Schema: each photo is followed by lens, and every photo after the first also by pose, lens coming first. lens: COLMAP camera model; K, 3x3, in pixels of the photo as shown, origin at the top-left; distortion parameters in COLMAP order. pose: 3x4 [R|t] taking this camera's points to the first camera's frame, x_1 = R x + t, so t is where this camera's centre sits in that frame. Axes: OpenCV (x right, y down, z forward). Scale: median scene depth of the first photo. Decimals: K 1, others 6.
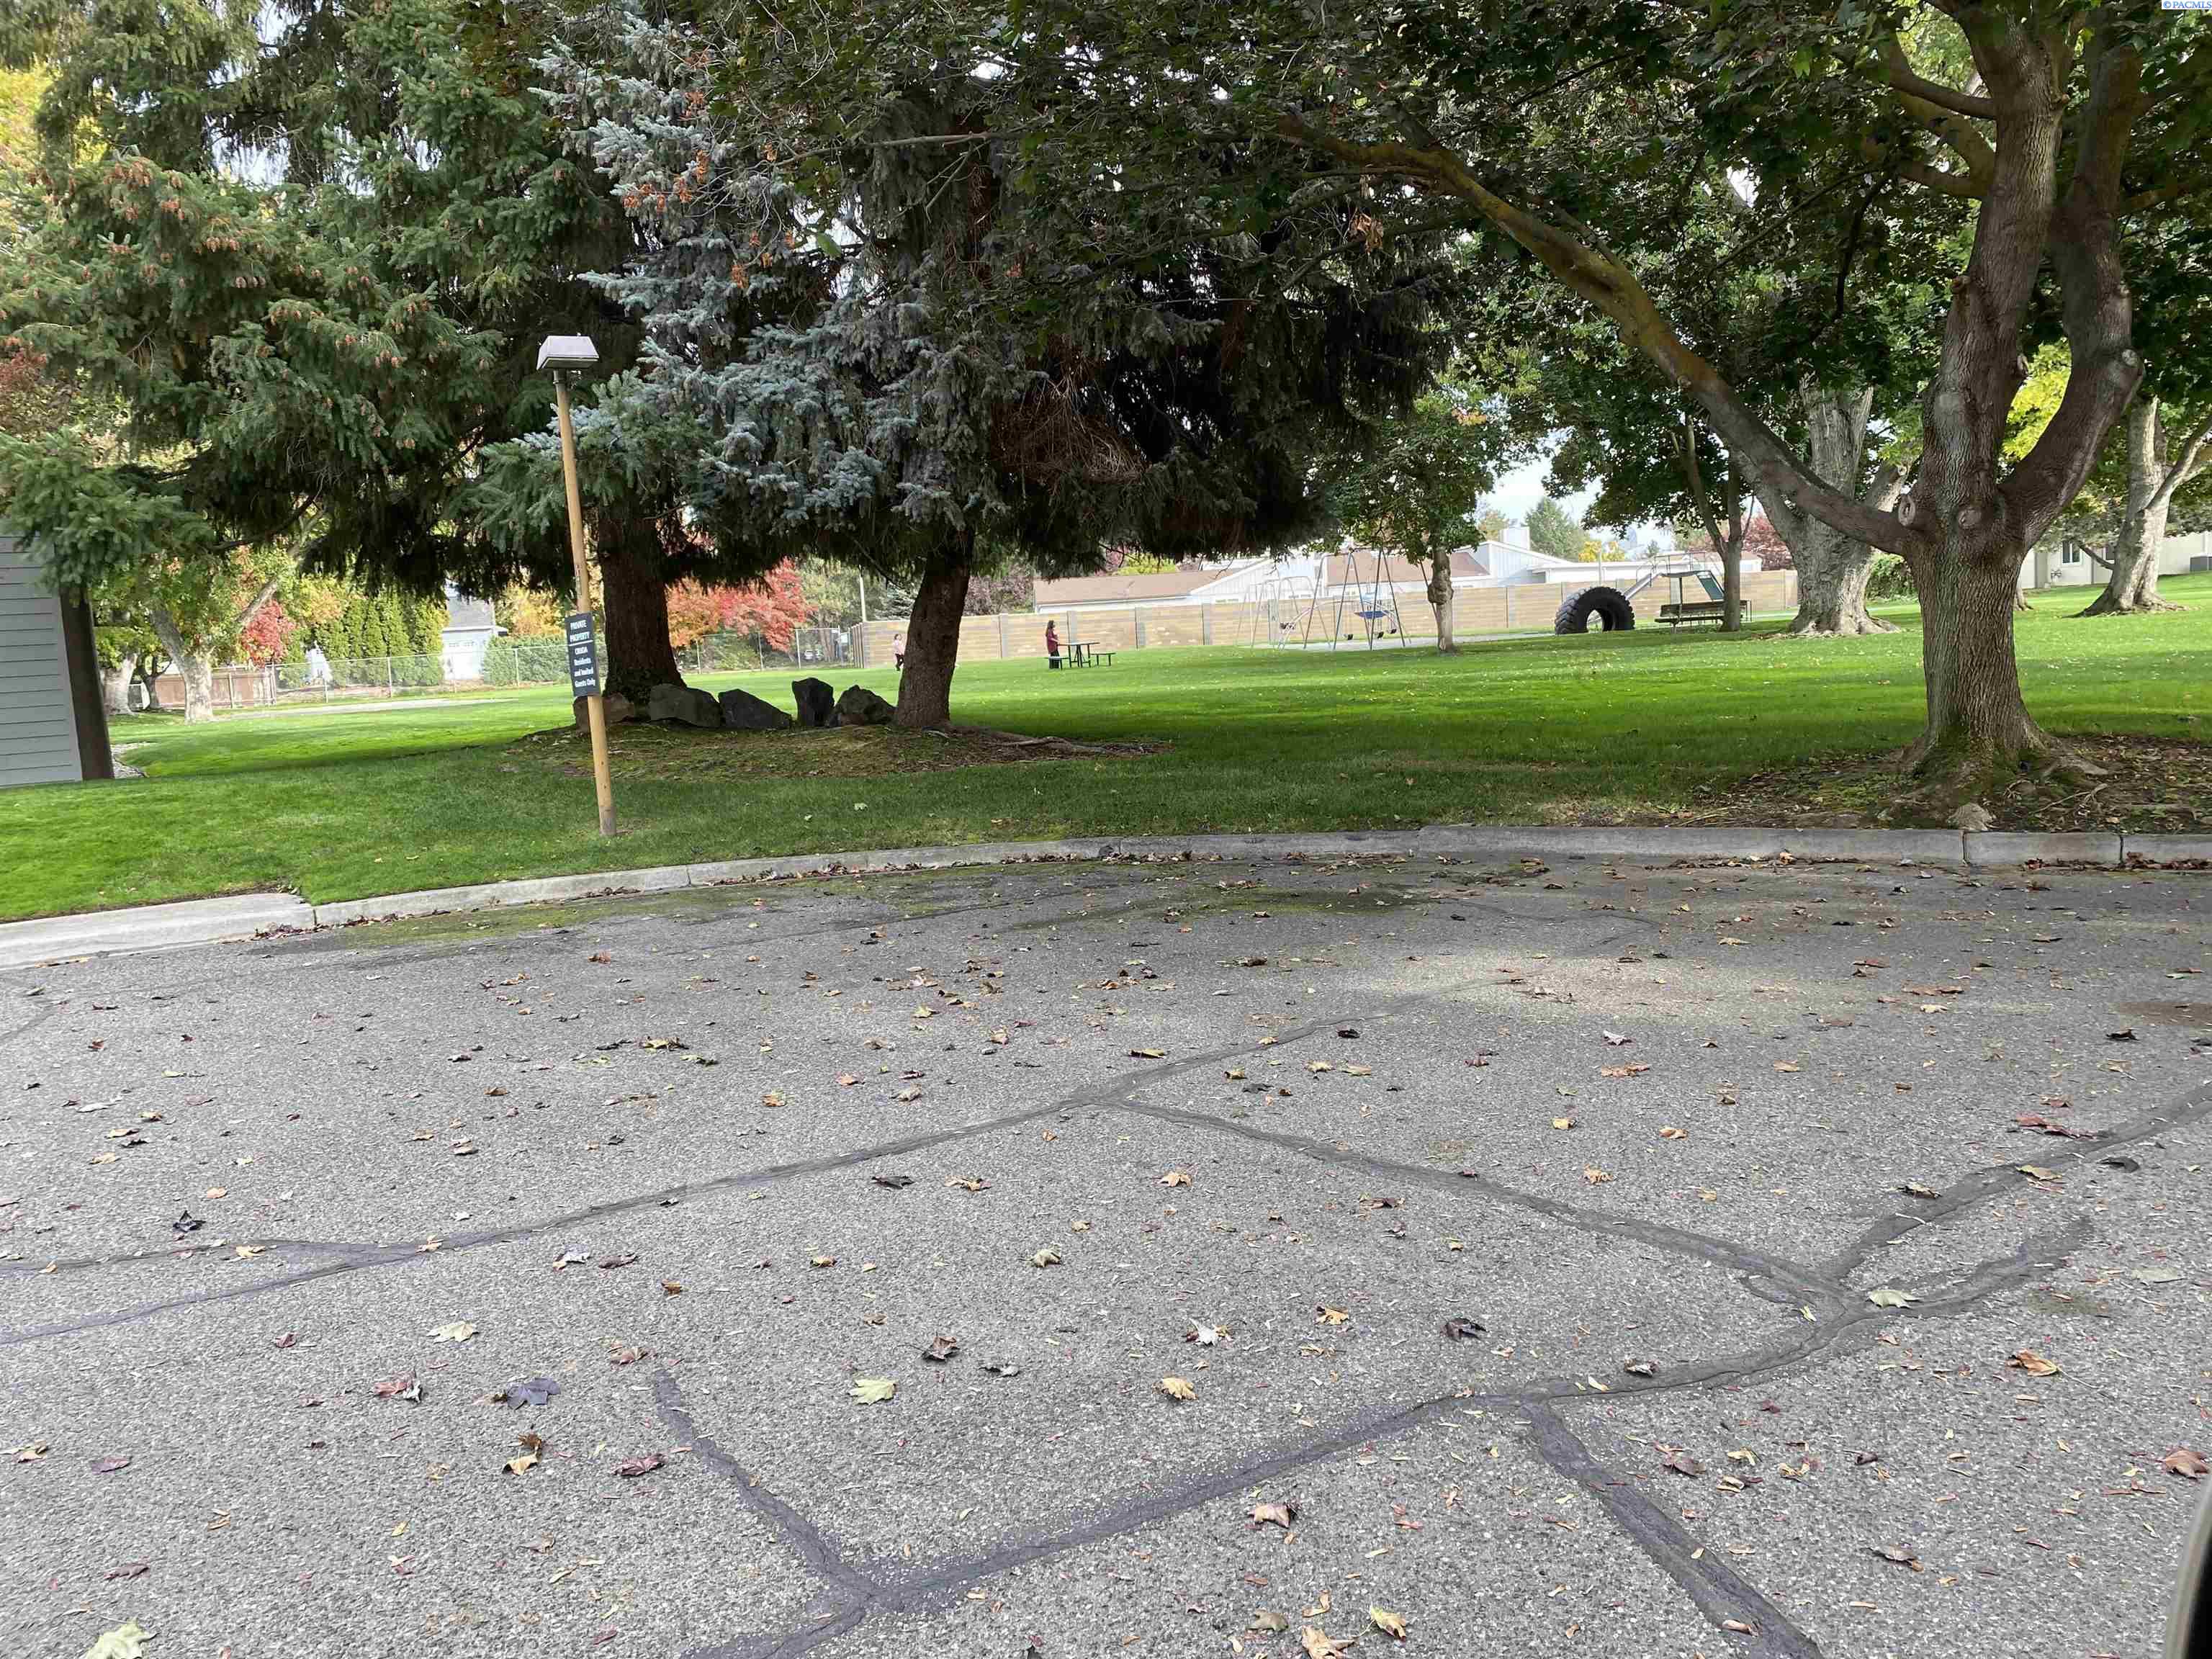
lens RADIAL K [[1690.5, 0, 1106.0], [0, 1690.5, 829.5], [0, 0, 1]] dist [-0.001187, -0.005344]
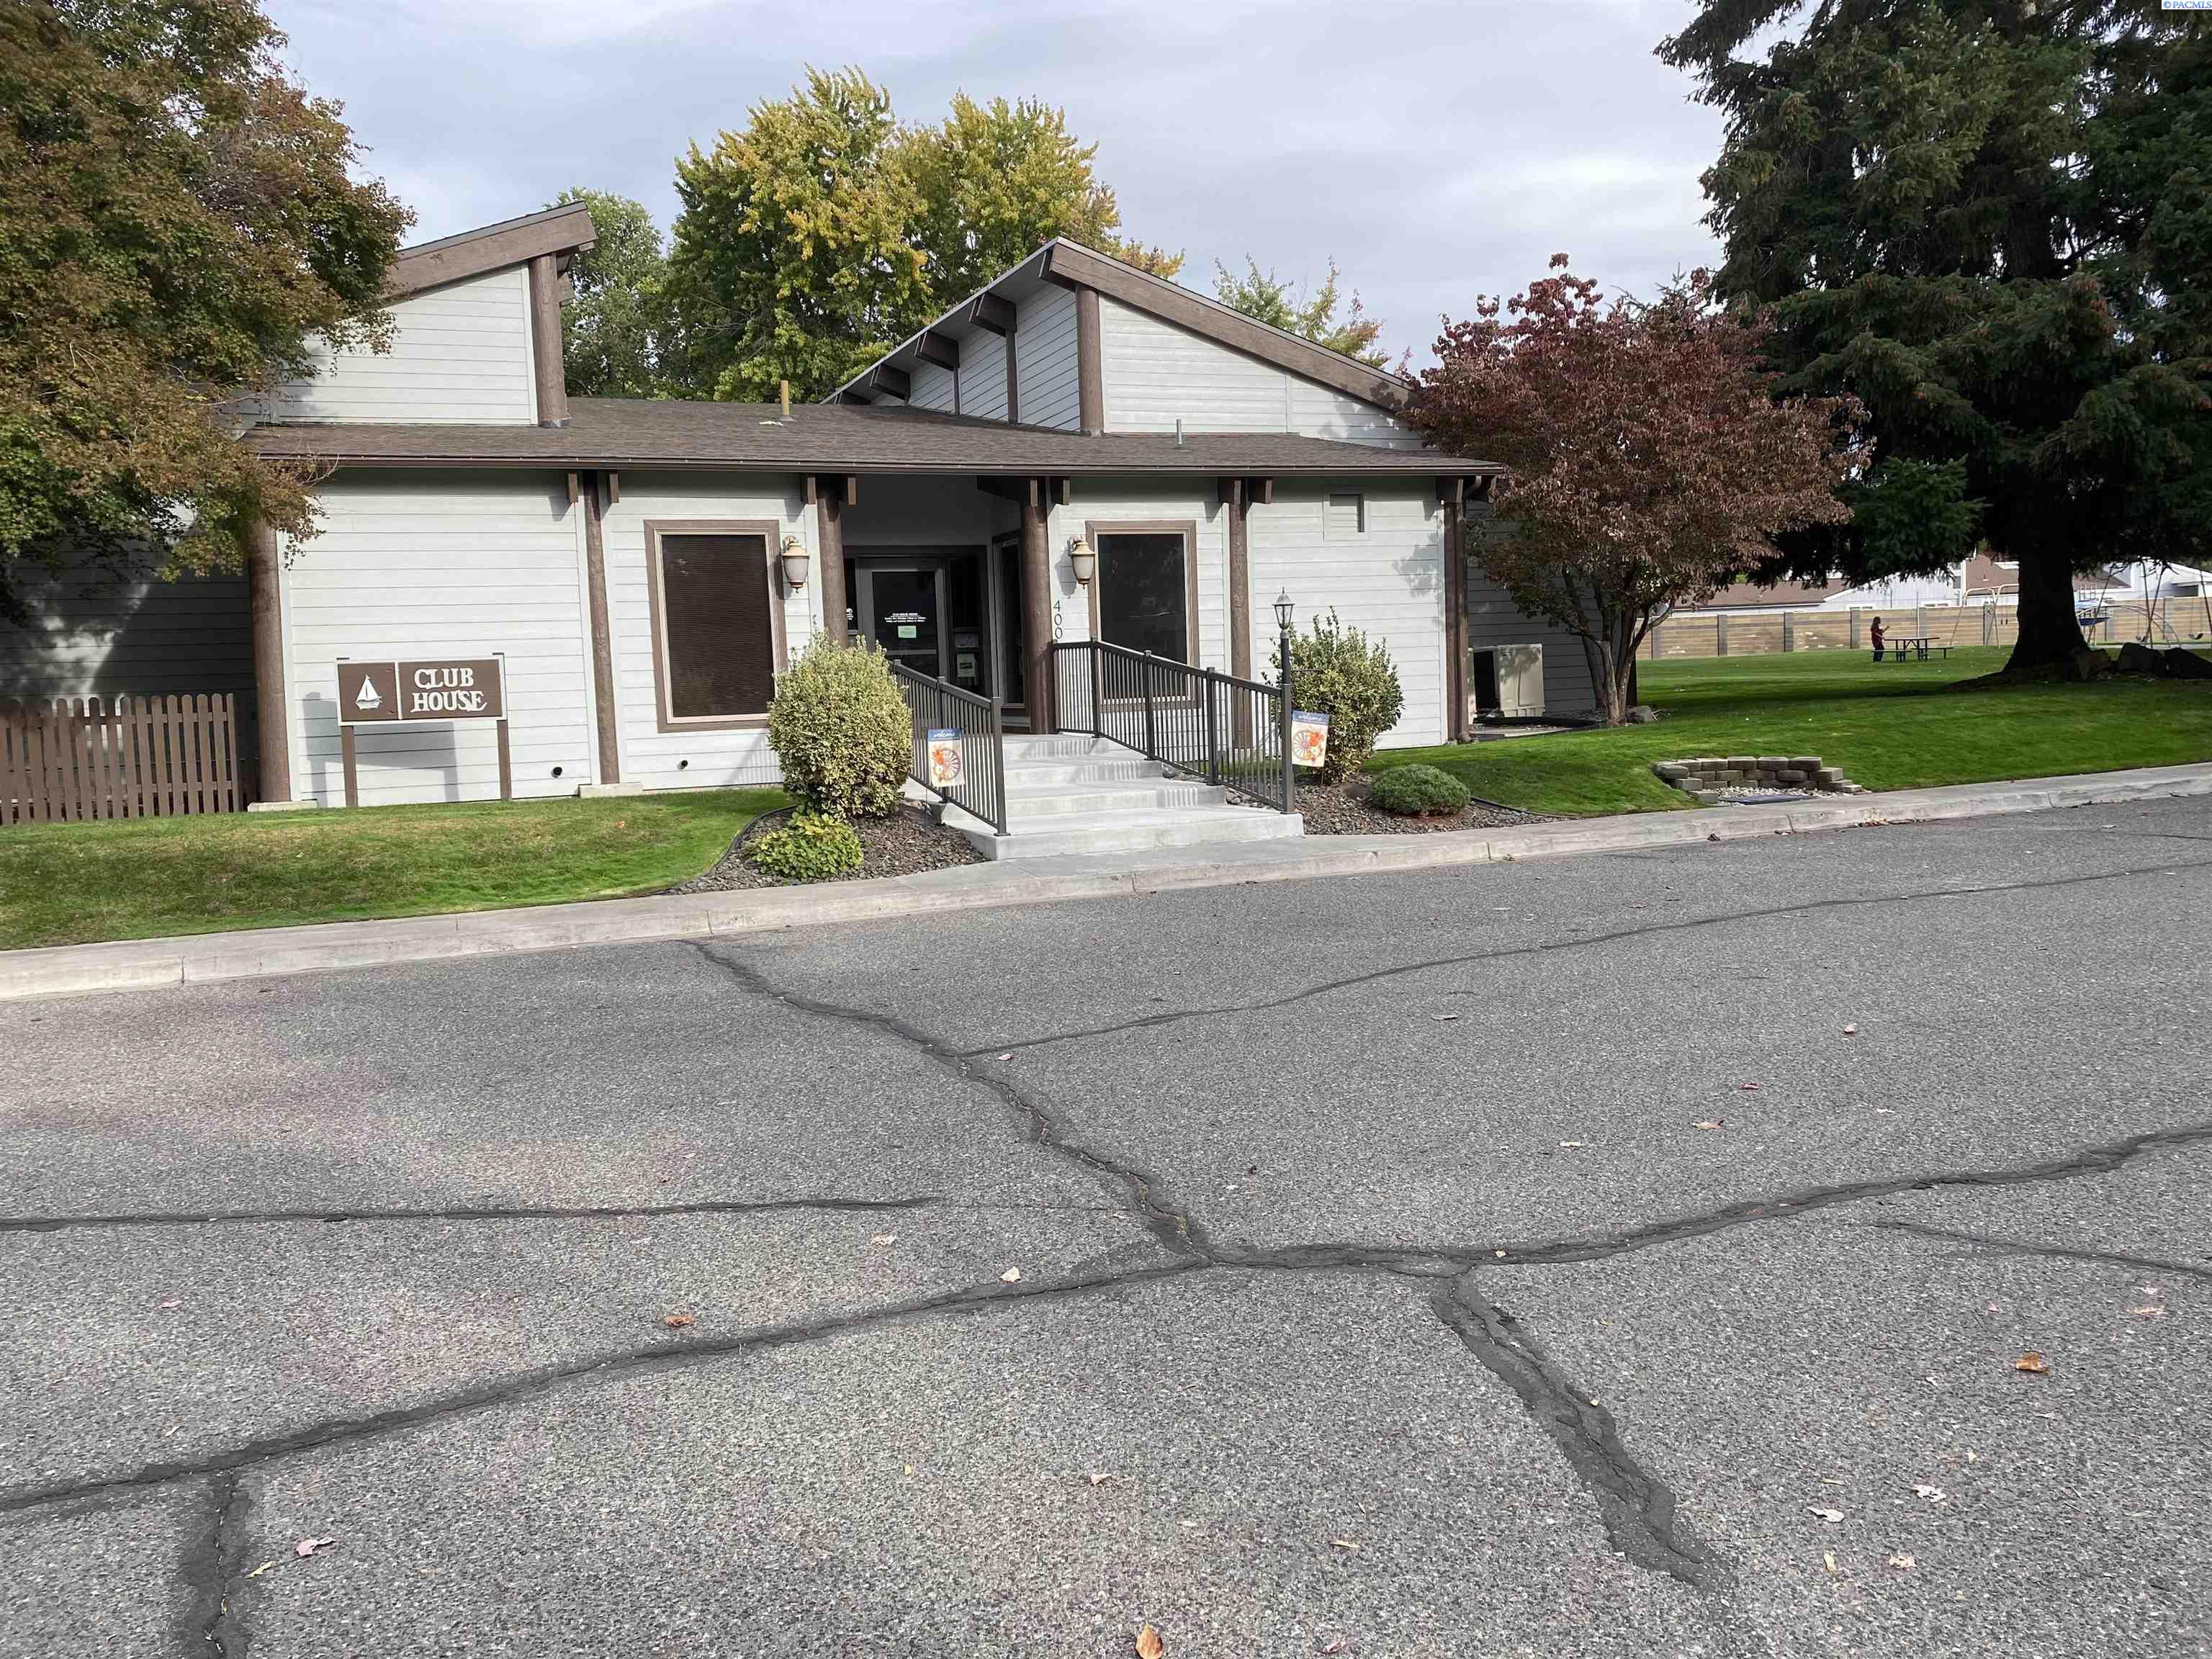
lens RADIAL K [[1690.5, 0, 1106.0], [0, 1690.5, 829.5], [0, 0, 1]] dist [-0.001187, -0.005344]
pose [[0.997876, 0.012558, 0.063926, -0.452639], [-0.010997, 0.999634, -0.024713, 0.028602], [-0.064213, 0.023958, 0.997649, 0.016673]]
